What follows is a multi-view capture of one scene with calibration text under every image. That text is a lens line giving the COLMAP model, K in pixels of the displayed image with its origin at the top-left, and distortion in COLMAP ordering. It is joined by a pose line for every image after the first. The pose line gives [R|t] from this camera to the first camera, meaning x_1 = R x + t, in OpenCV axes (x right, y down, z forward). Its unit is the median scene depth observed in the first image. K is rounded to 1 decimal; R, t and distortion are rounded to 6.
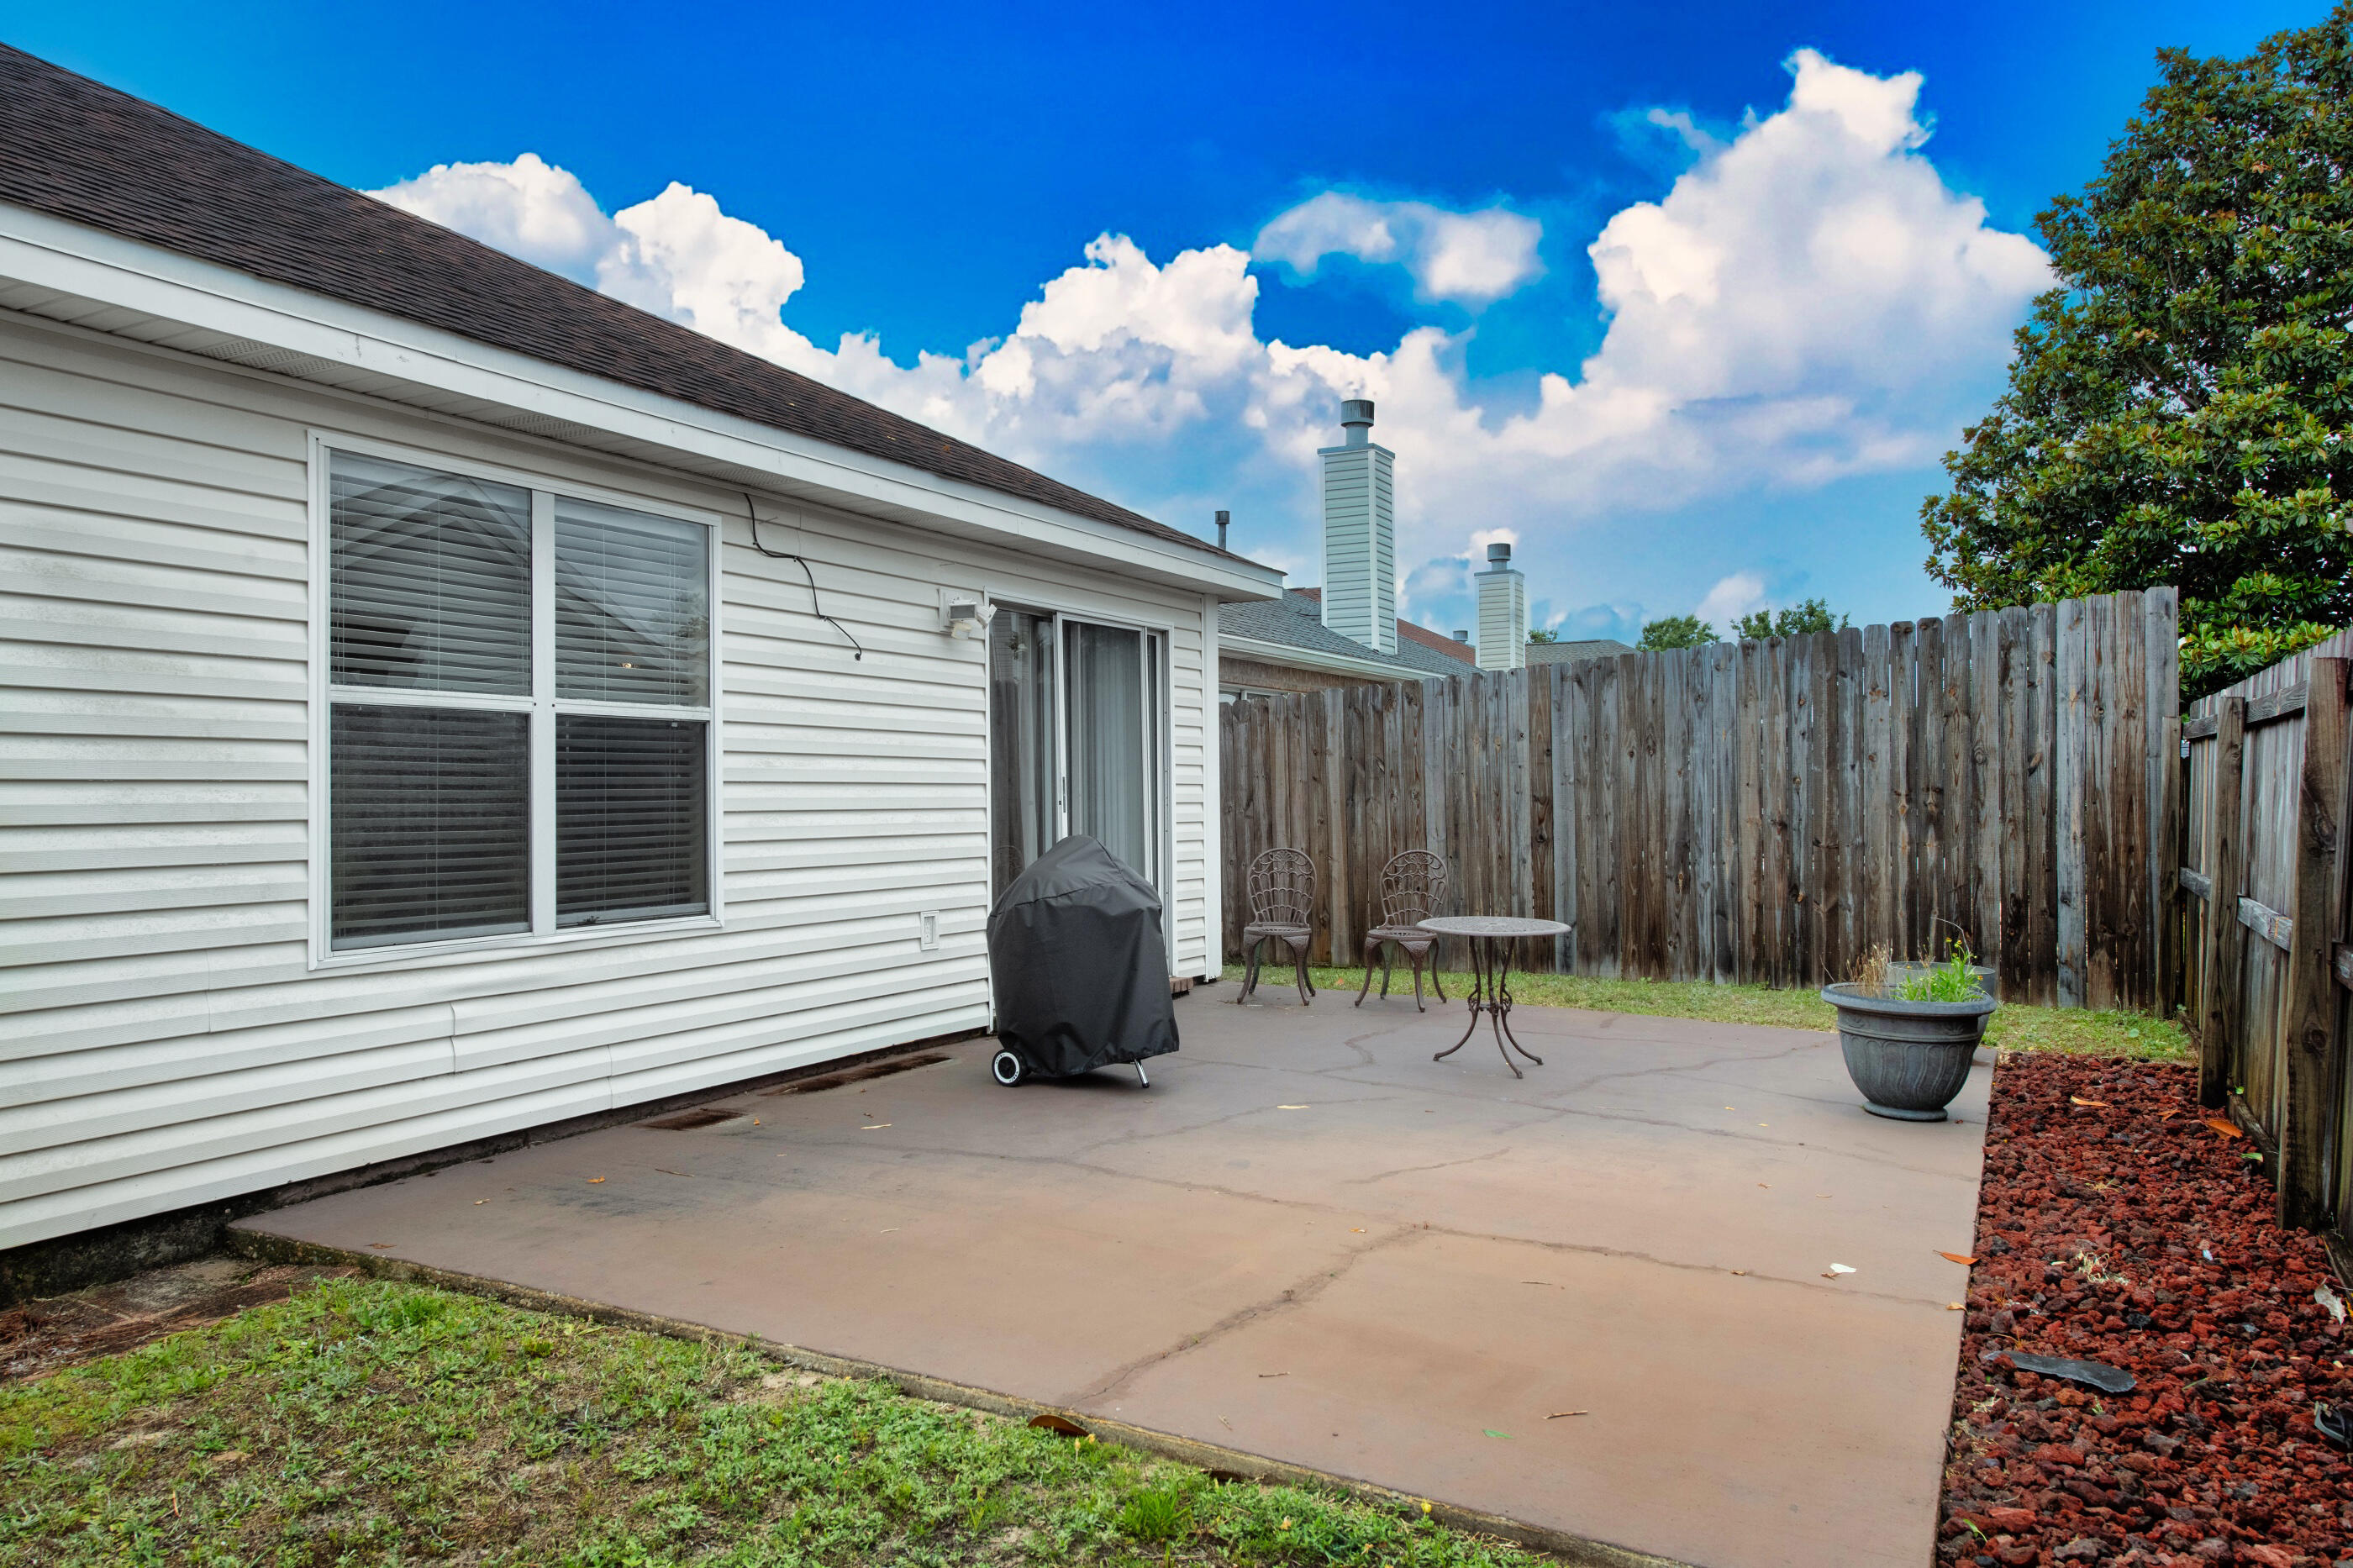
lens RADIAL K [[1611.9, 0, 1173.0], [0, 1611.9, 788.8], [0, 0, 1]] dist [0.032943, -0.009569]
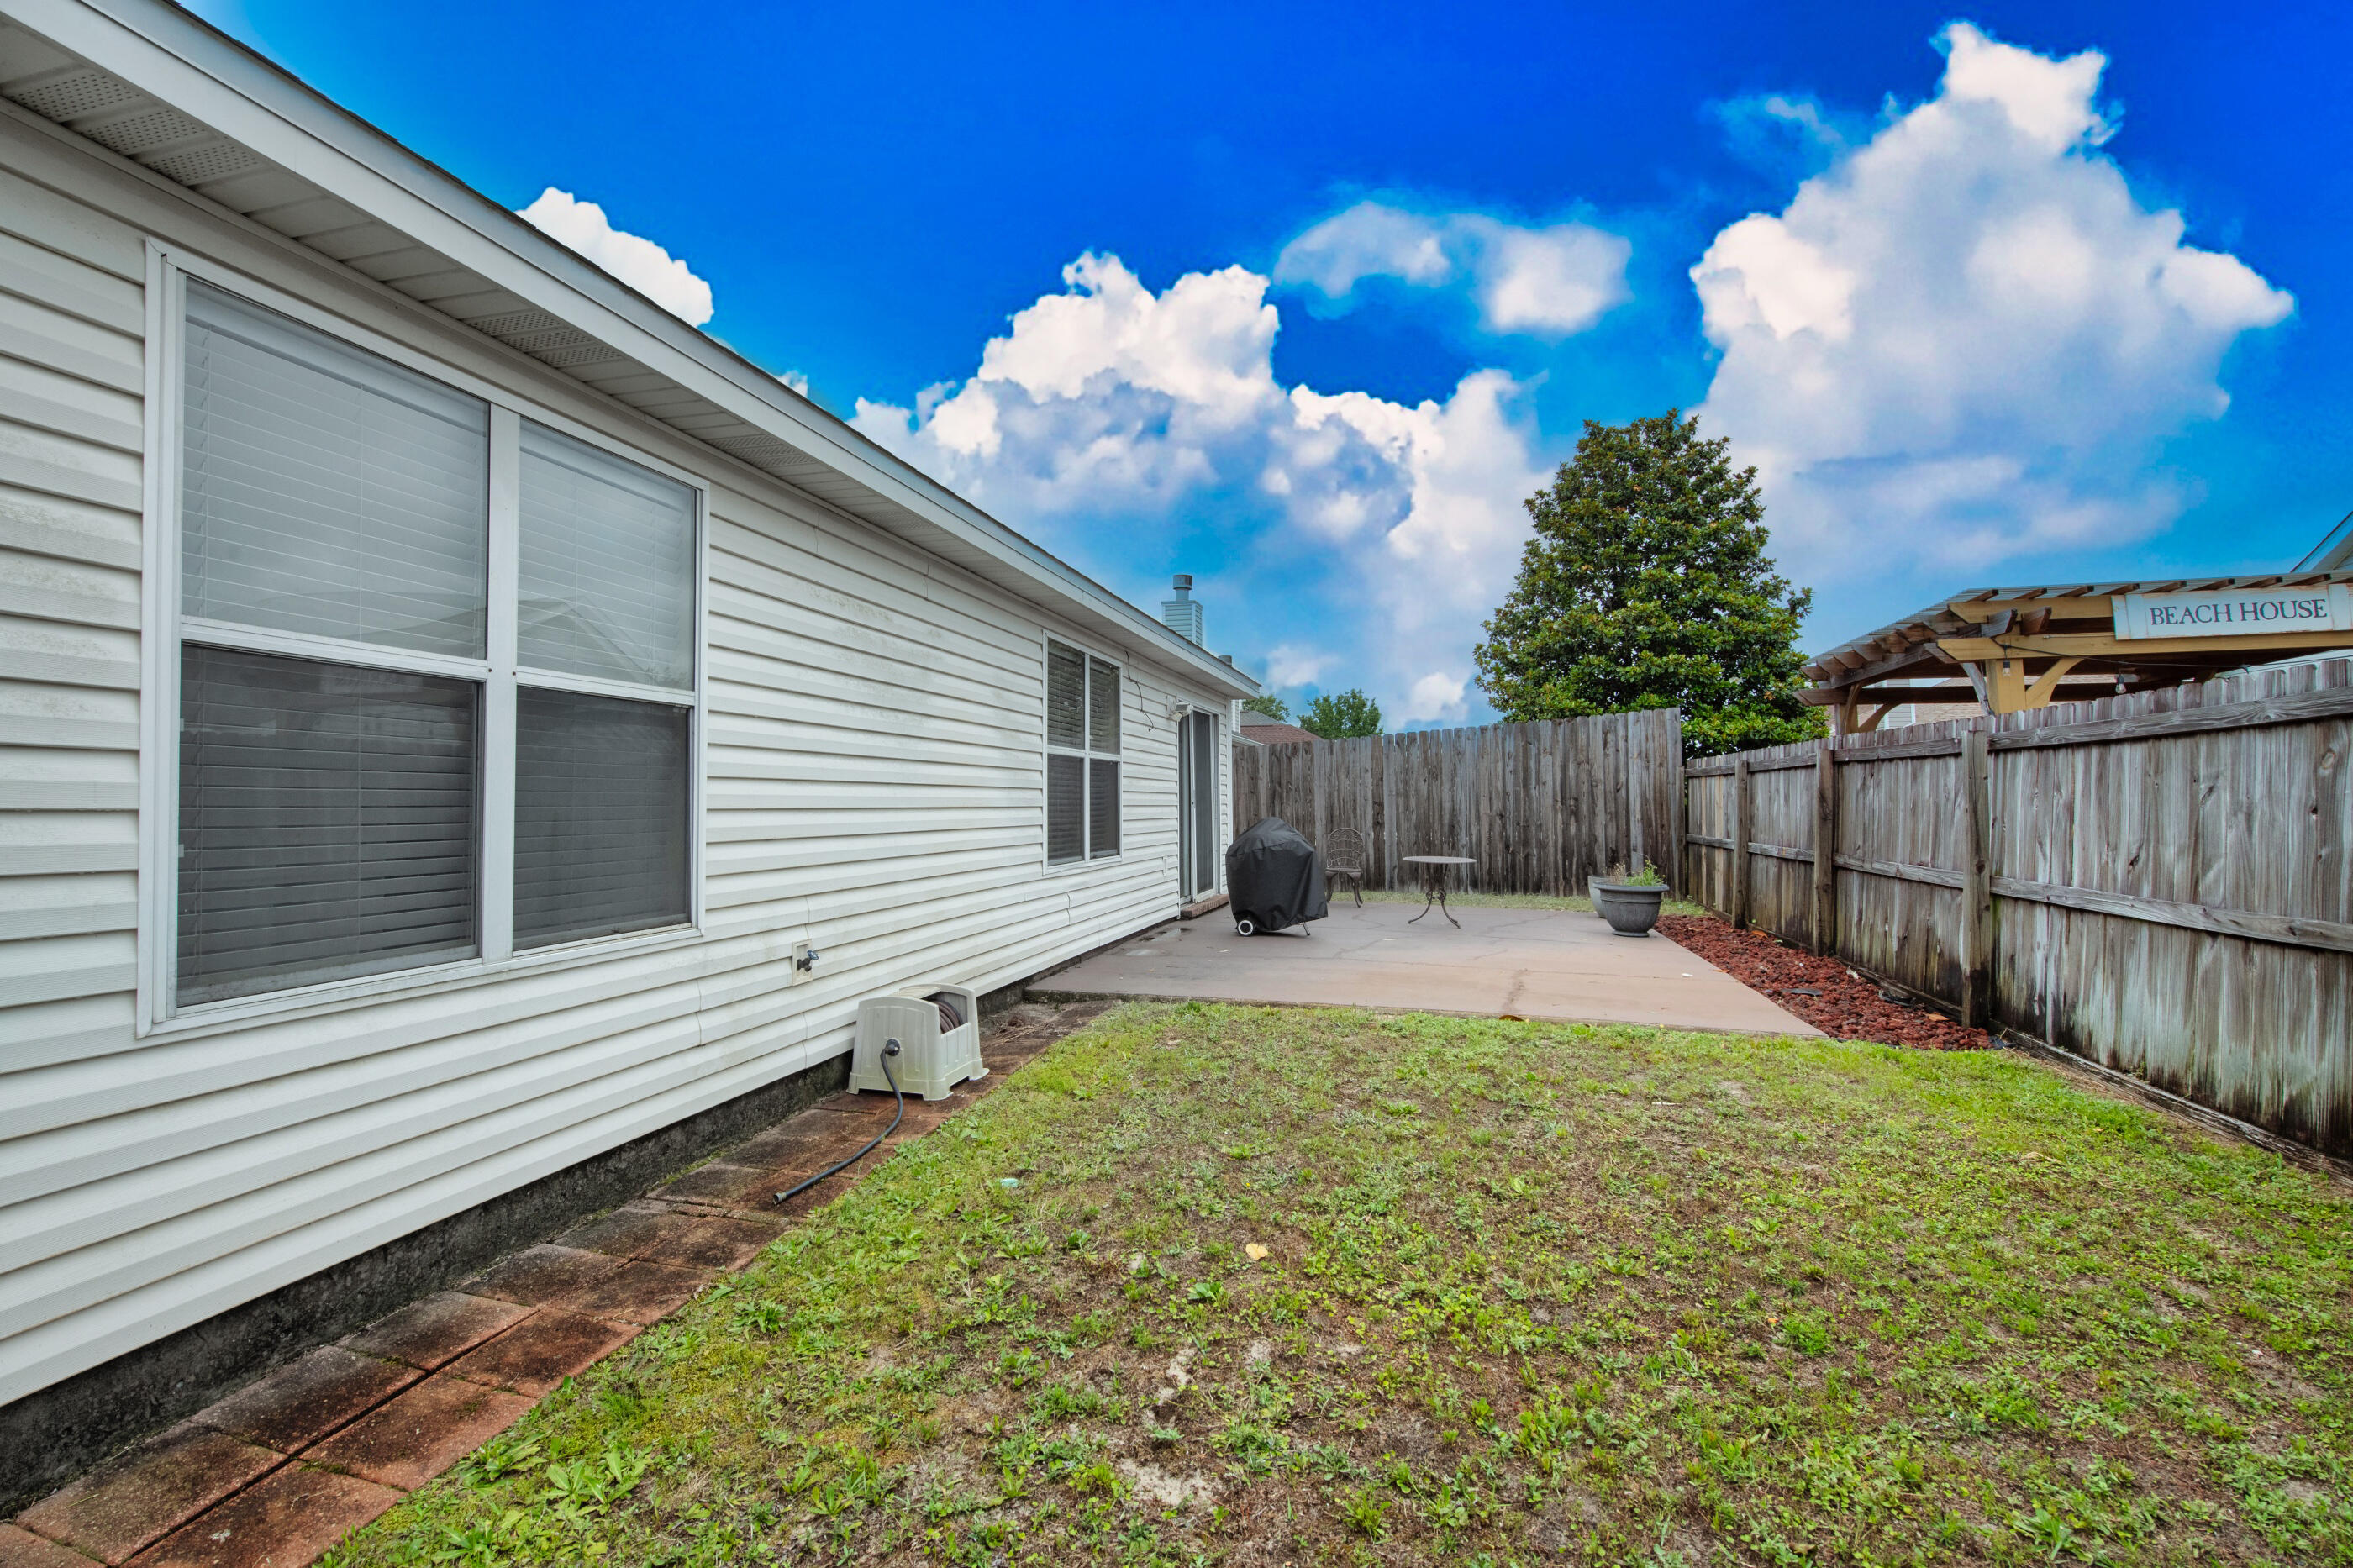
lens RADIAL K [[1054.0, 0, 1174.8], [0, 1054.0, 781.6], [0, 0, 1]] dist [0.001886, 0.000113]
pose [[0.973020, 0.008215, 0.230575, -0.344749], [-0.003983, 0.999815, -0.018812, 0.005919], [-0.230687, 0.017387, 0.972873, -0.215503]]
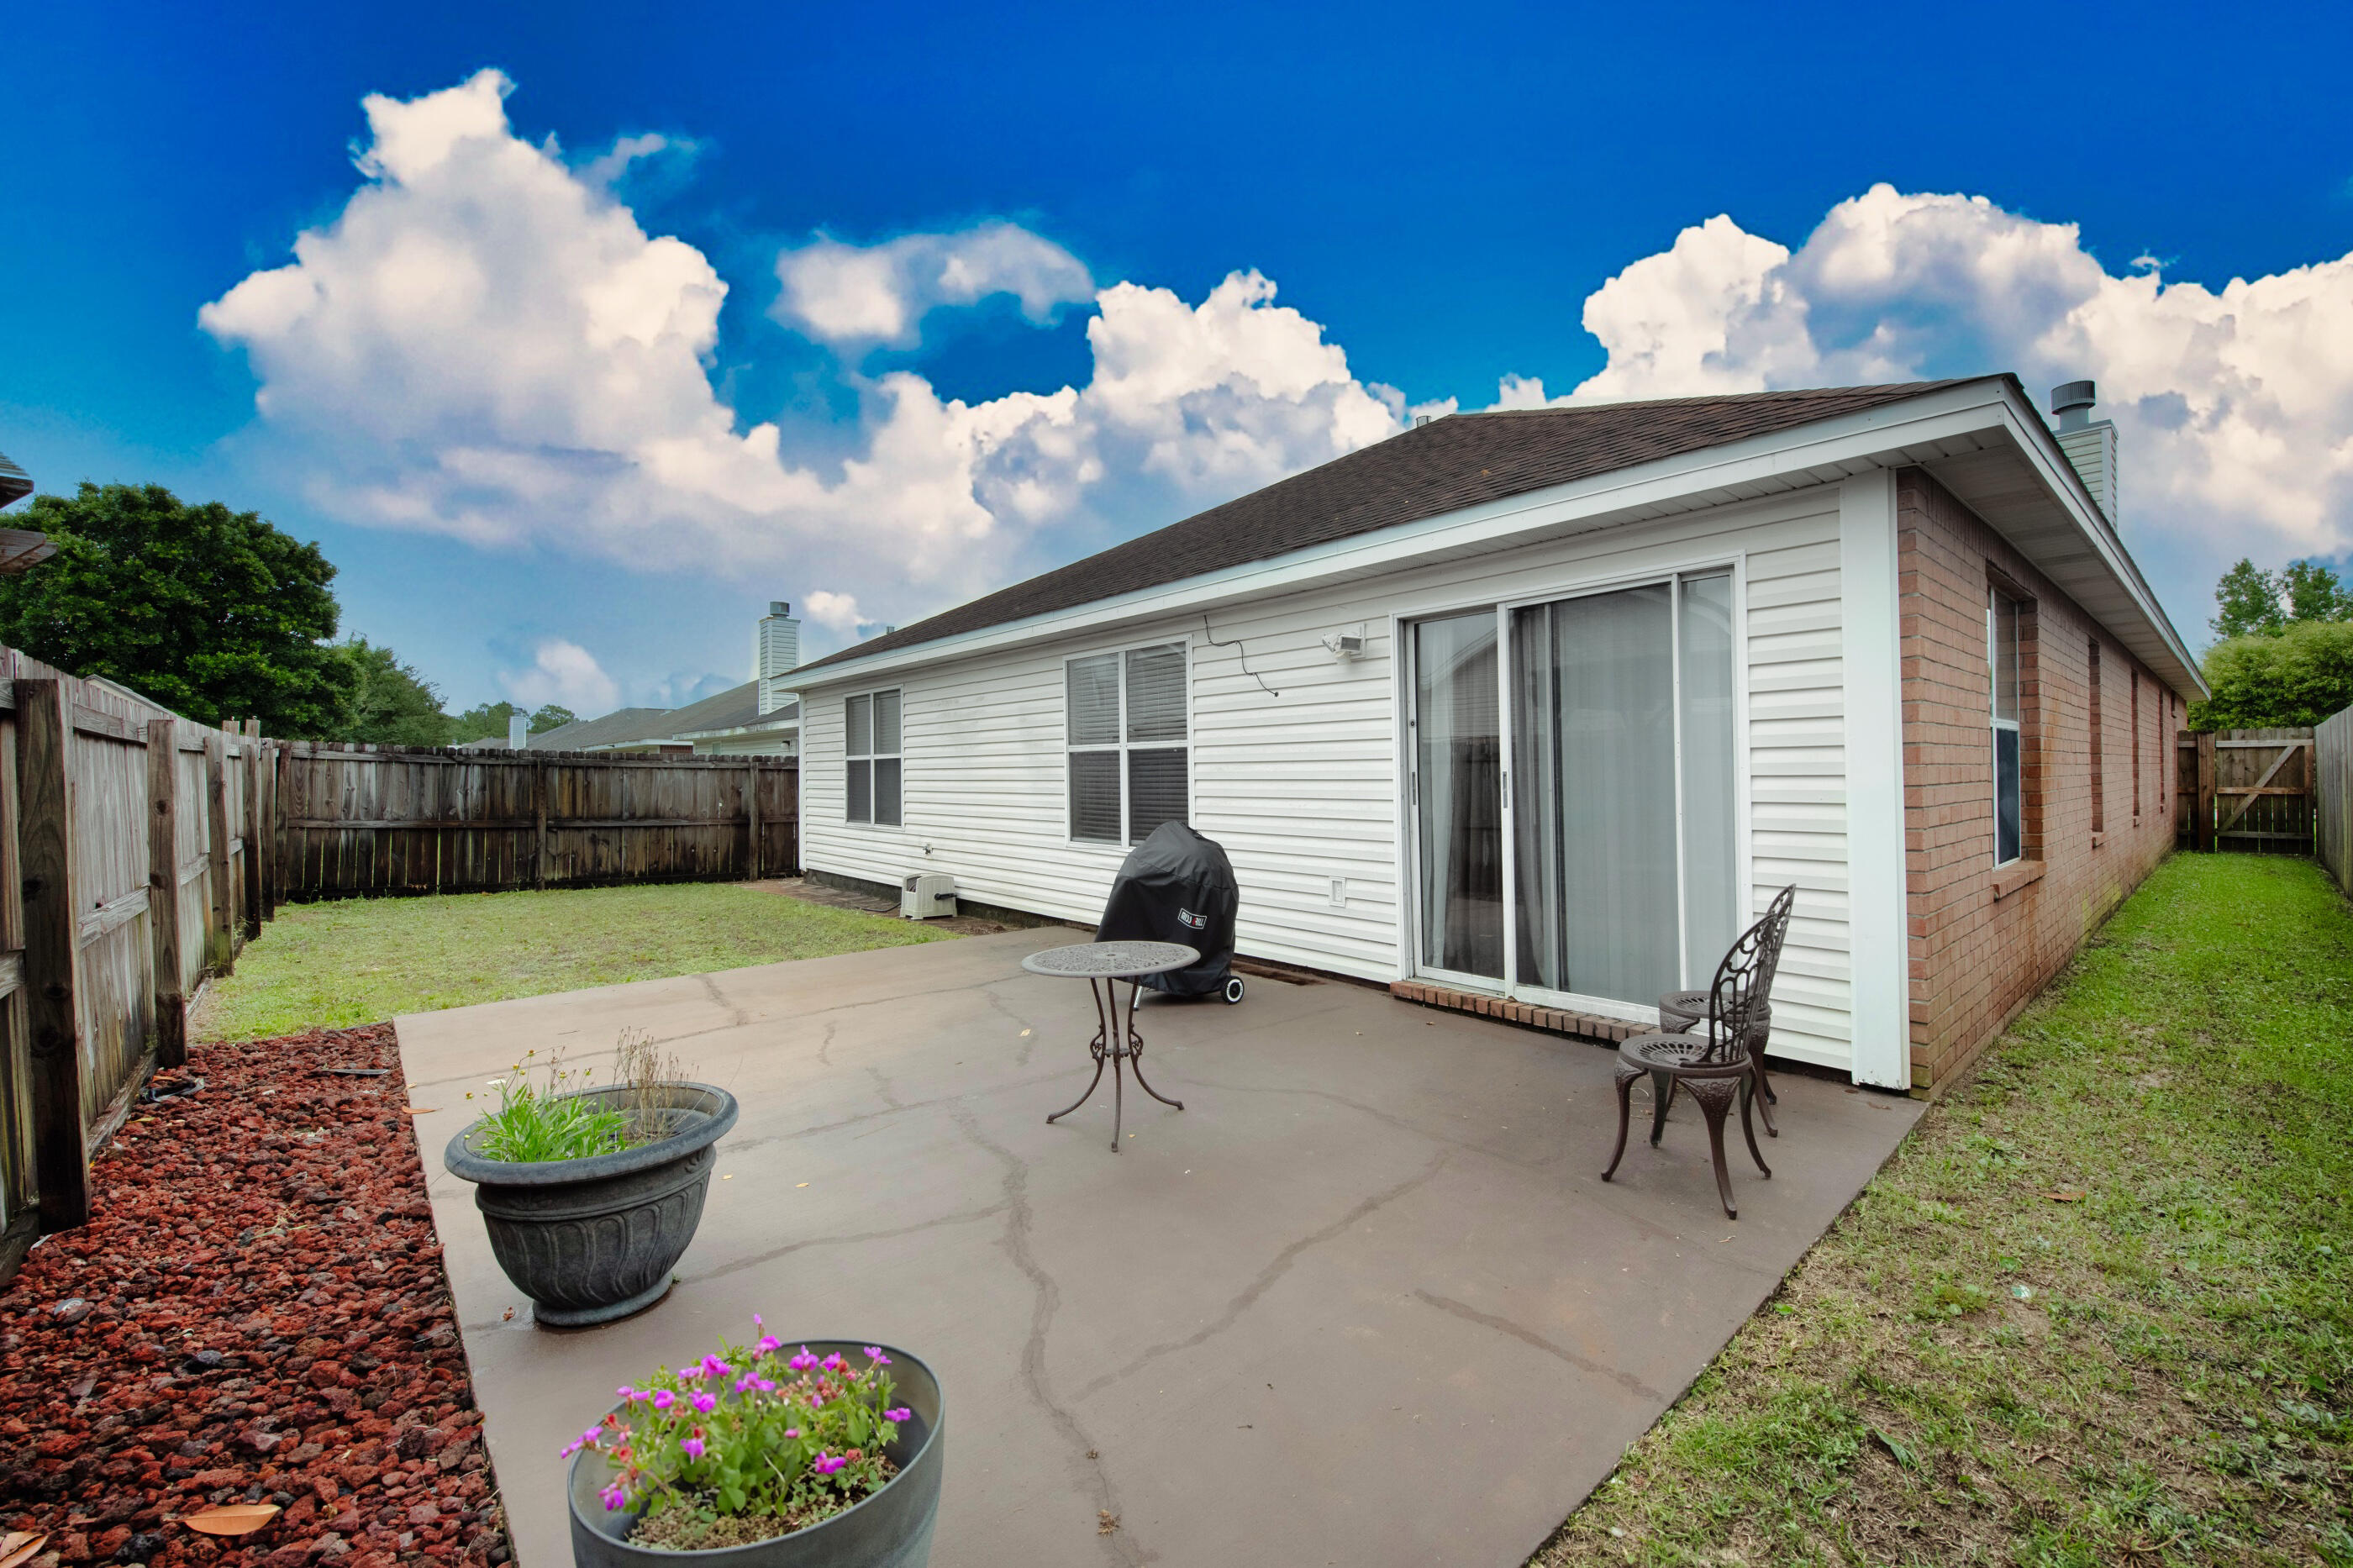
lens RADIAL K [[942.5, 0, 1173.8], [0, 942.5, 800.0], [0, 0, 1]] dist [0.001384, 0.000017]
pose [[-0.374207, 0.010612, -0.927285, 0.474985], [-0.005268, 0.999894, 0.013569, 0.003294], [0.927330, 0.009962, -0.374111, 0.909669]]
